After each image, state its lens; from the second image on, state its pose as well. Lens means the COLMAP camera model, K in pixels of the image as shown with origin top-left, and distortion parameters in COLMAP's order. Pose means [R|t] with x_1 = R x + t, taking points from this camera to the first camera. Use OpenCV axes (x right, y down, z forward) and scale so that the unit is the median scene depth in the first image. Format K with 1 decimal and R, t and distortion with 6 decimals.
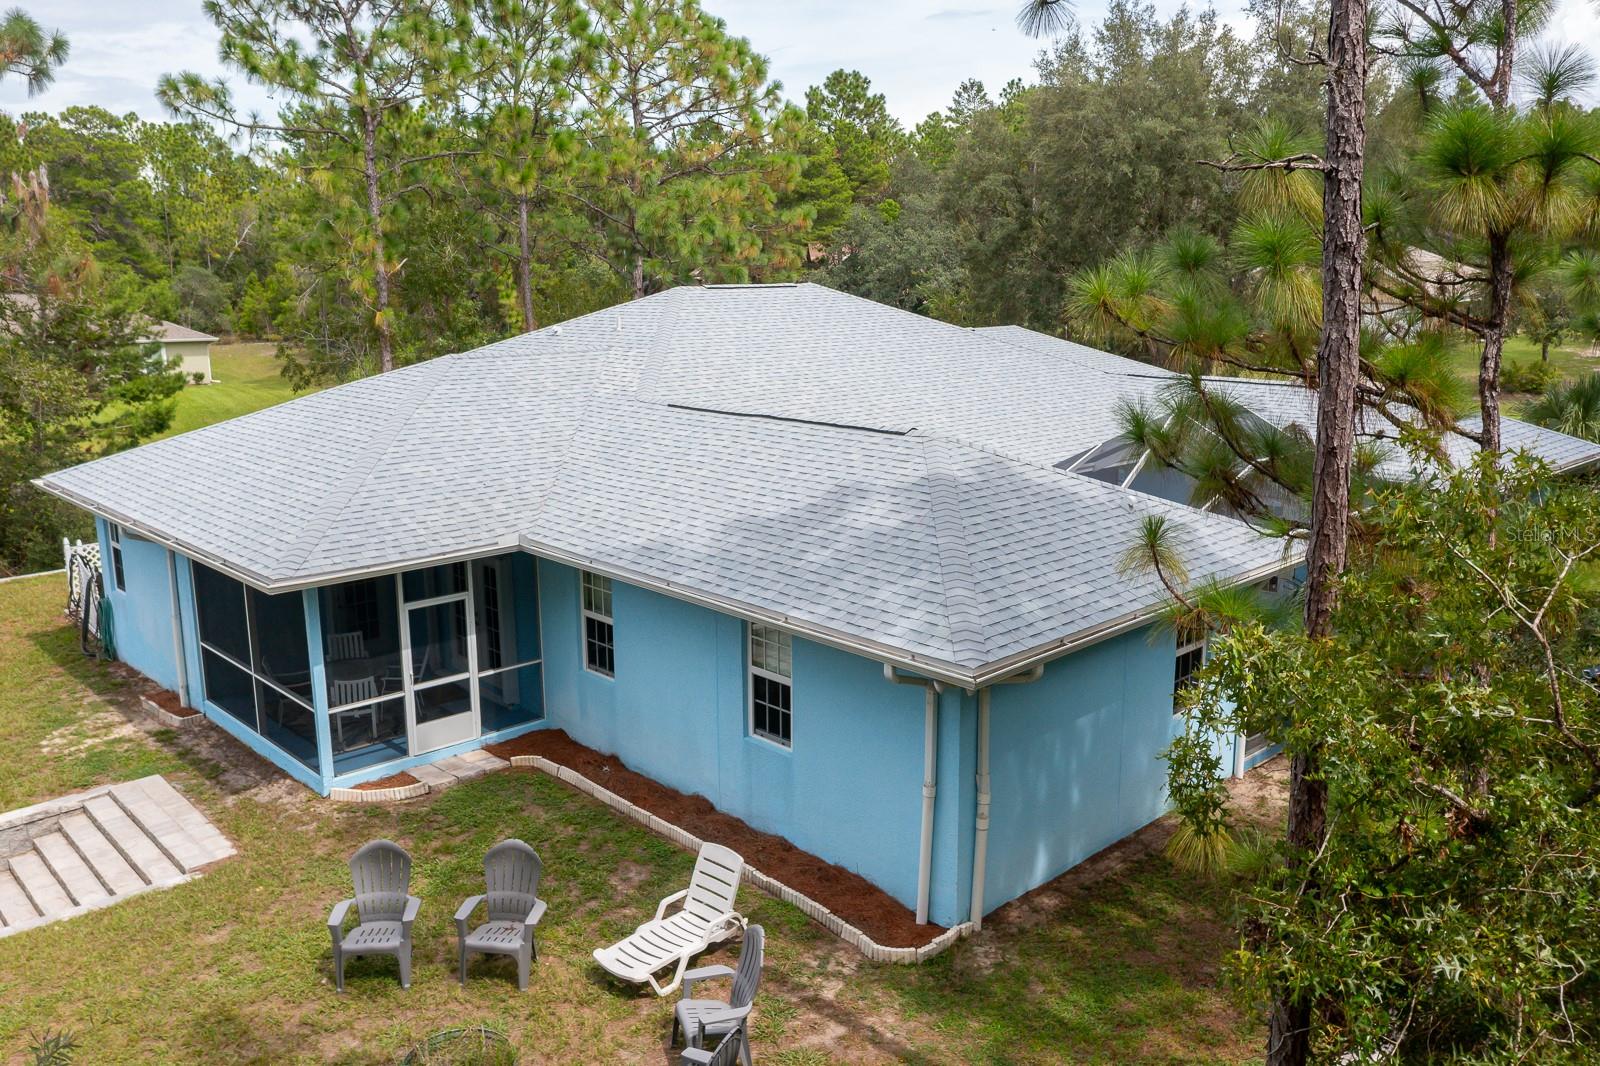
lens RADIAL K [[1277.7, 0, 800.0], [0, 1277.7, 533.0], [0, 0, 1]] dist [-0.002245, -0.007218]
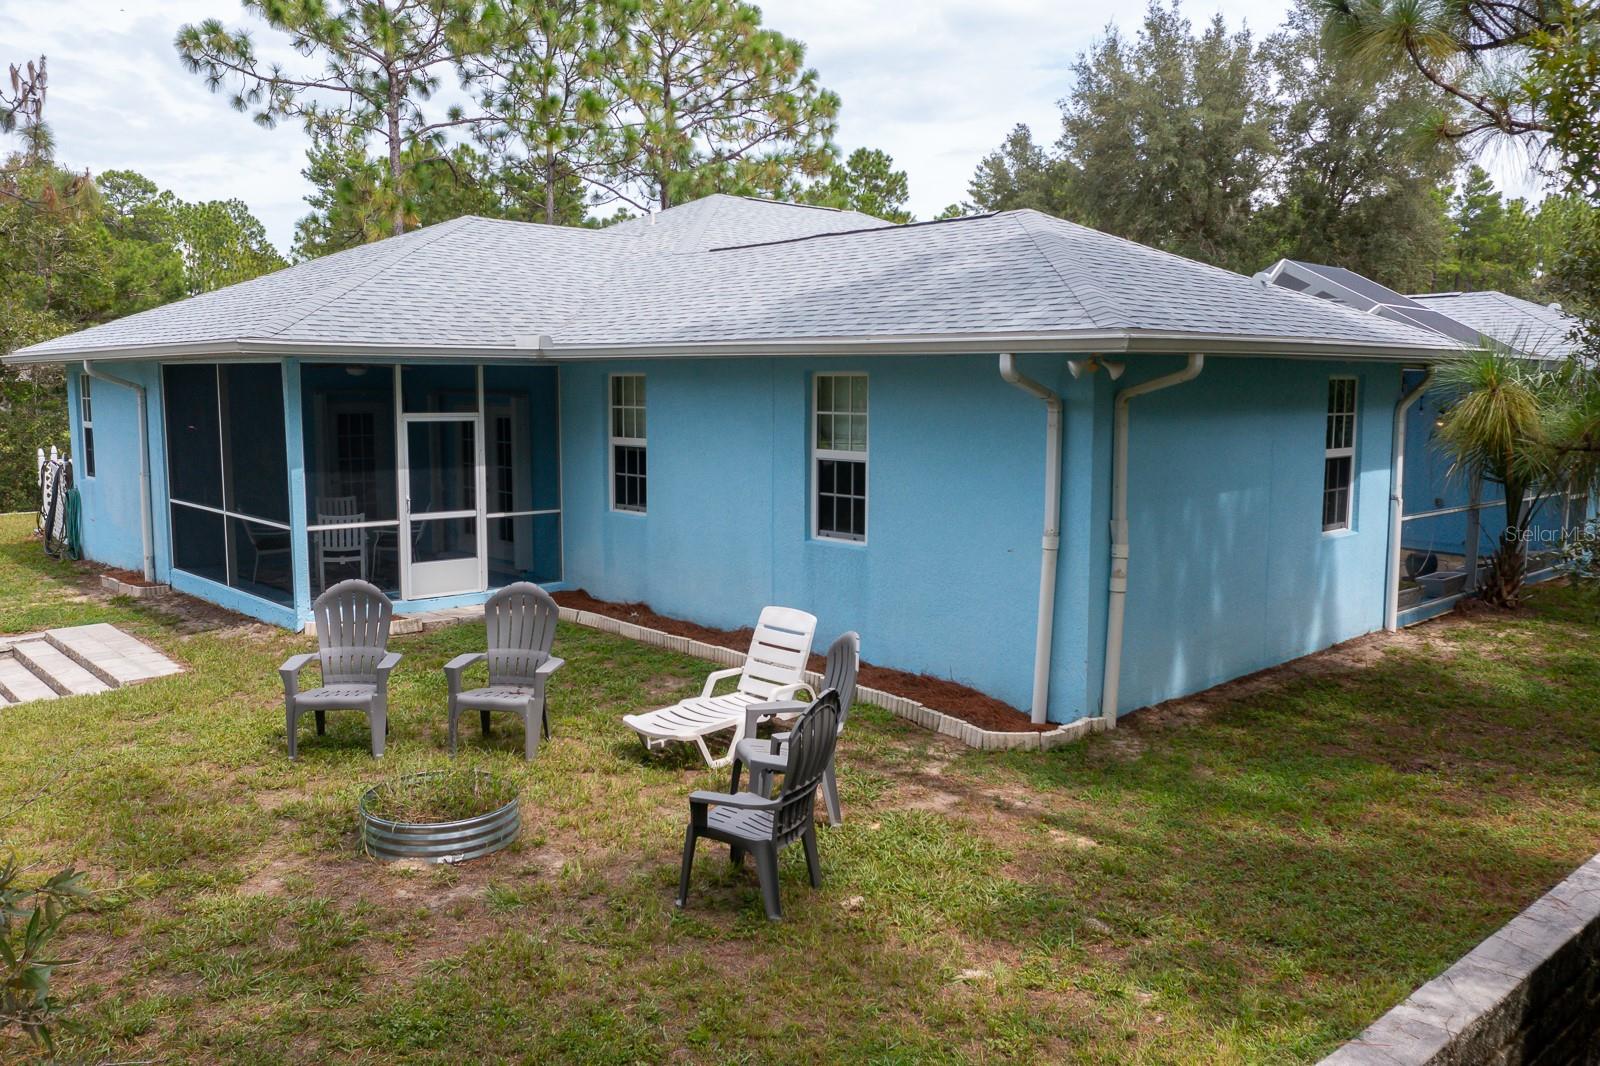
lens RADIAL K [[1260.1, 0, 803.0], [0, 1260.1, 531.0], [0, 0, 1]] dist [-0.012040, 0.000687]
pose [[0.999939, 0.008579, -0.006920, -0.036015], [-0.009205, 0.995329, -0.096099, 0.208845], [0.006063, 0.096157, 0.995348, 0.171646]]
